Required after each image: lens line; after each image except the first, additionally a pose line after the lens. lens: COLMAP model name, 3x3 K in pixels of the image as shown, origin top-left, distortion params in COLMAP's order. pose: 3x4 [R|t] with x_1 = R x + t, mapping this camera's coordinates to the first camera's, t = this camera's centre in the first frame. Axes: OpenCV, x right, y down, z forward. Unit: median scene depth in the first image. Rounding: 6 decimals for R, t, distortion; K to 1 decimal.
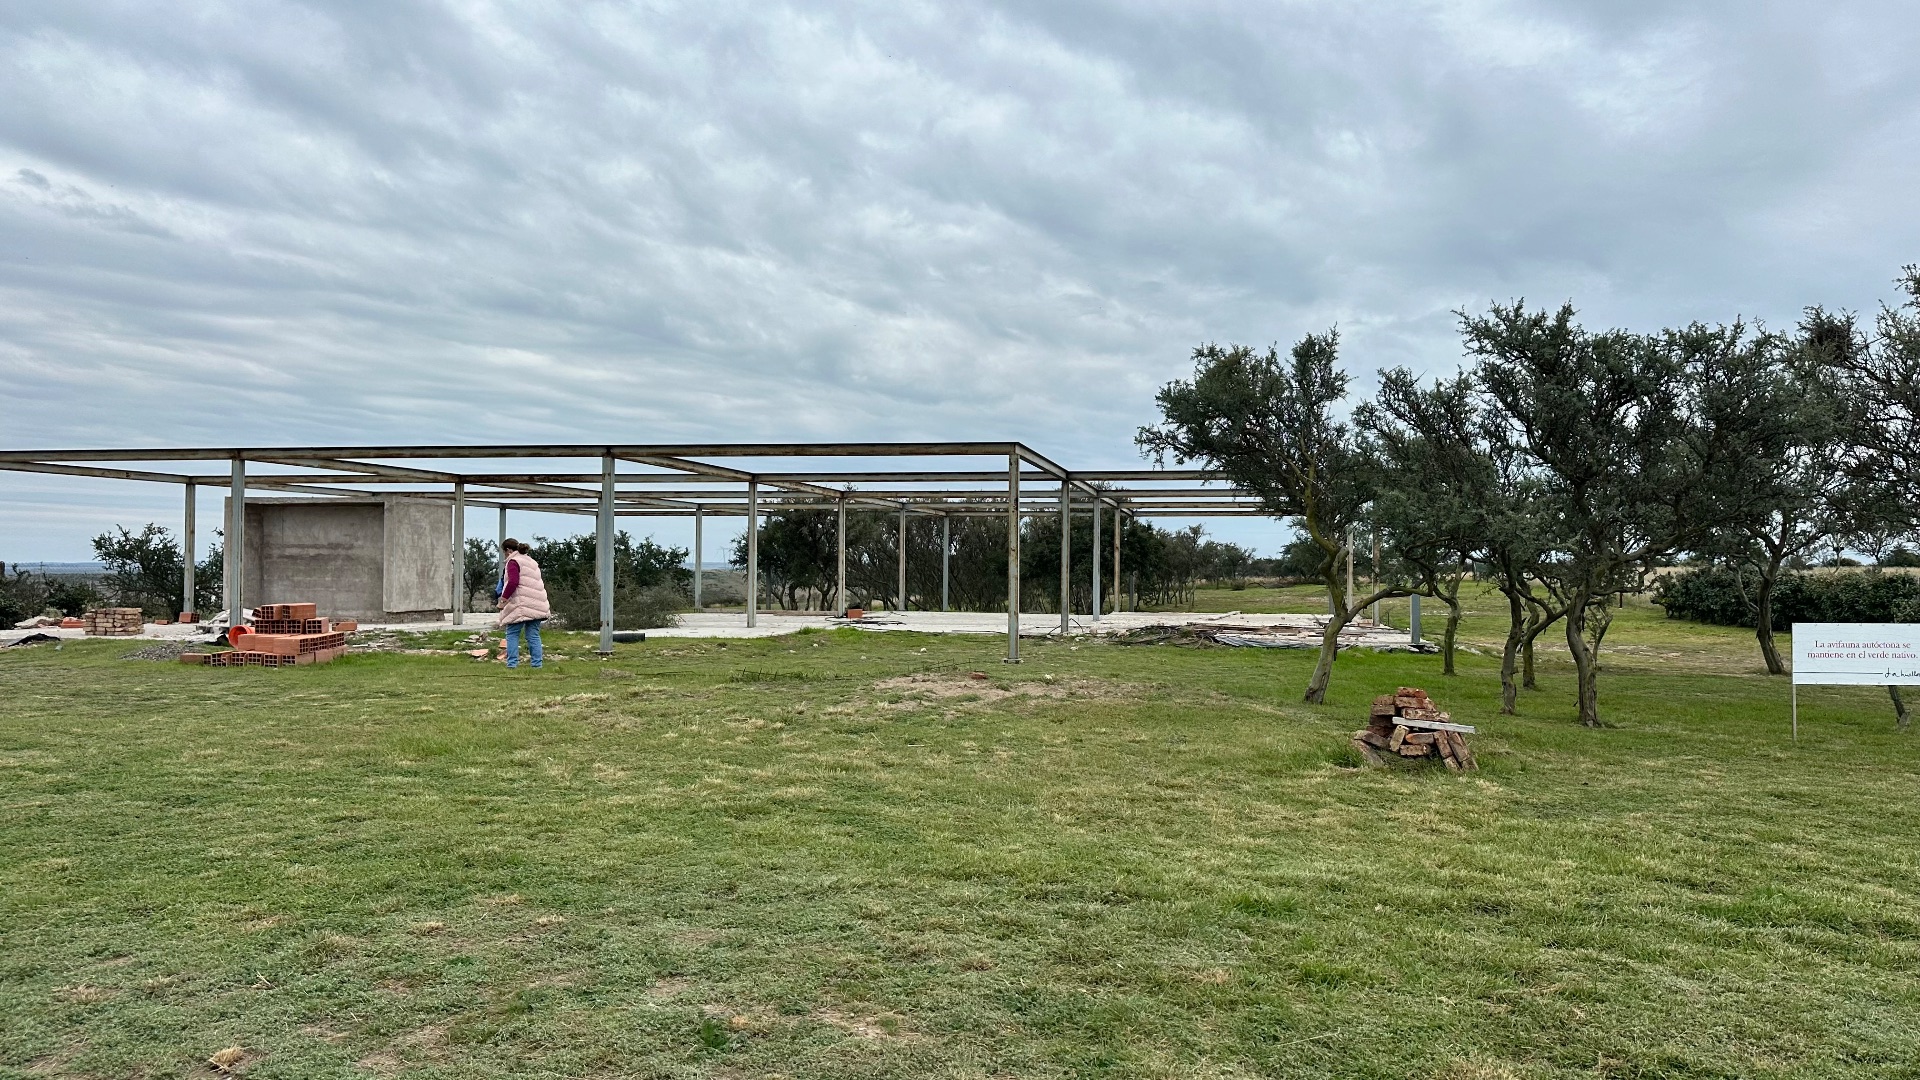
lens RADIAL K [[1344.6, 0, 968.0], [0, 1344.6, 564.2], [0, 0, 1]] dist [0.170443, -0.228757]
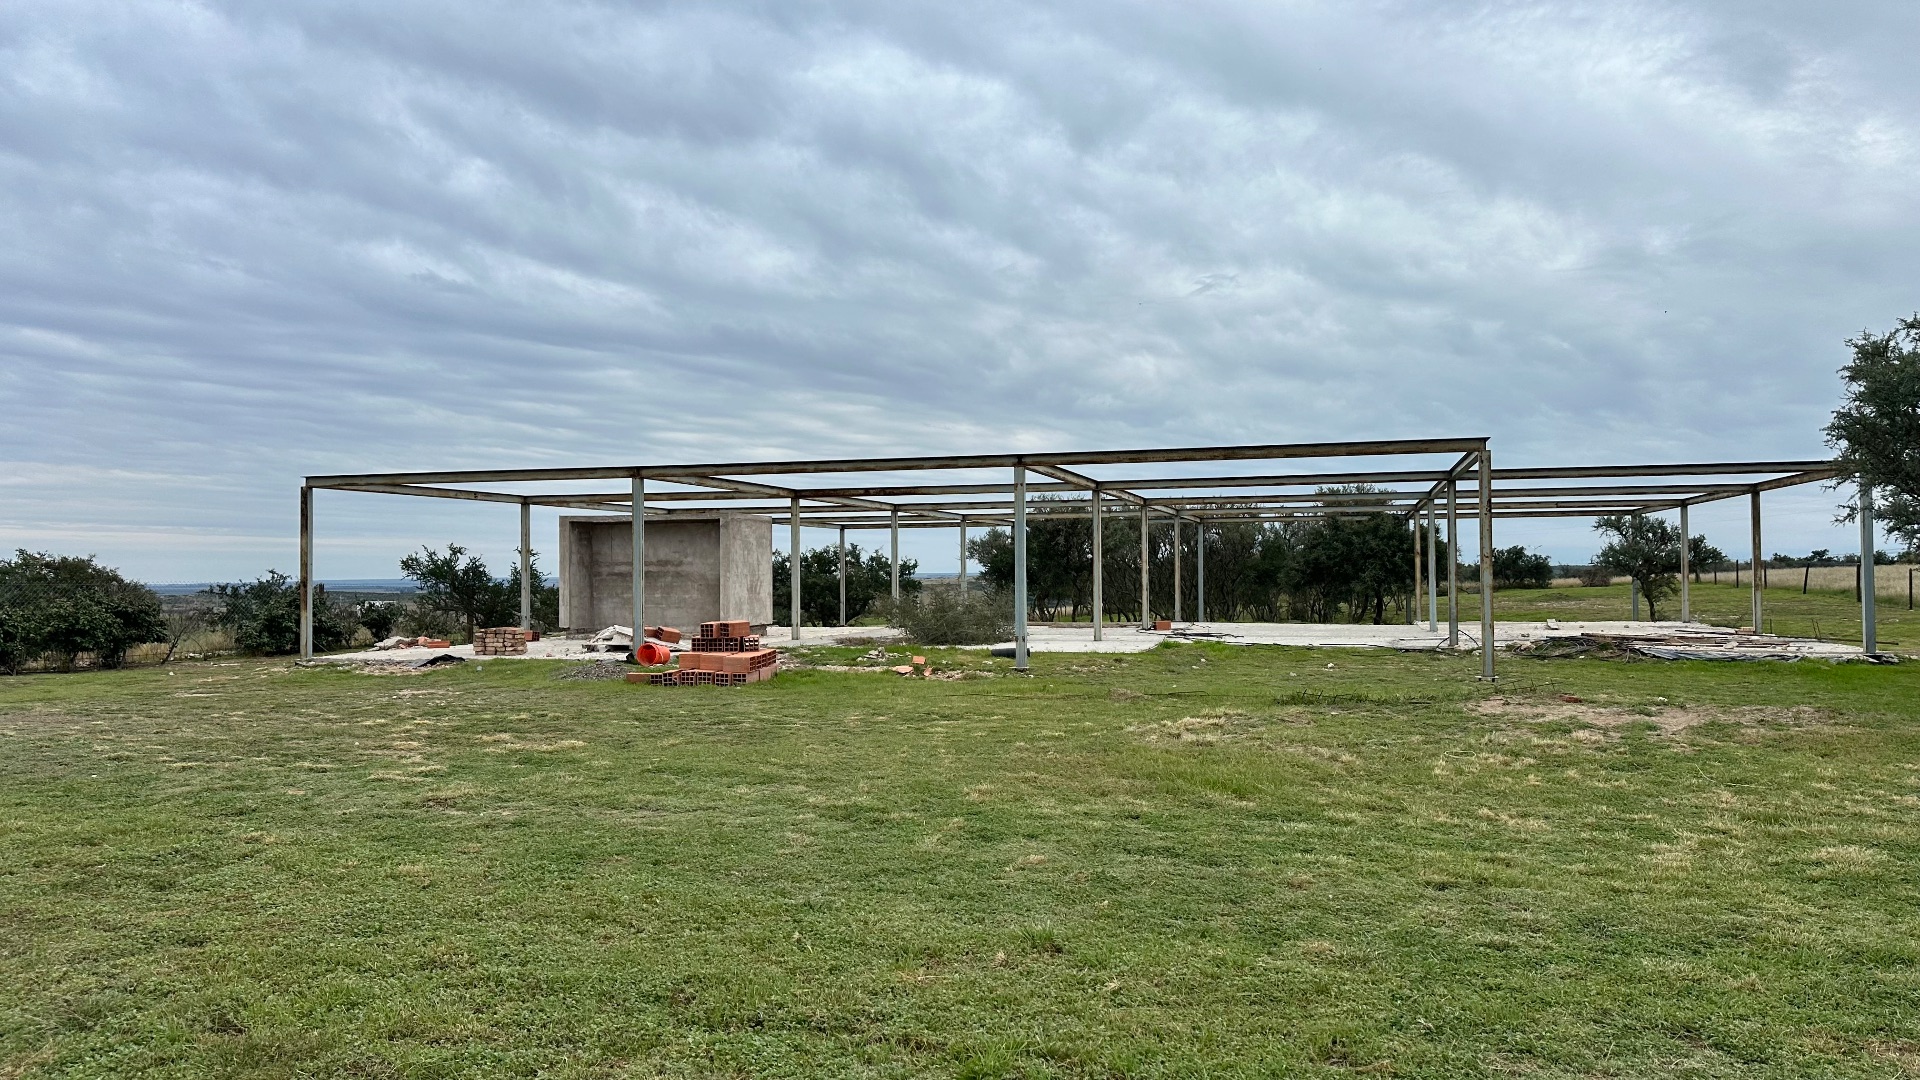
lens RADIAL K [[1344.6, 0, 968.0], [0, 1344.6, 564.2], [0, 0, 1]] dist [0.170443, -0.228757]
pose [[0.996247, -0.014247, -0.085371, -0.153573], [0.013664, 0.999879, -0.007410, -0.001891], [0.085466, 0.006215, 0.996322, 0.031818]]
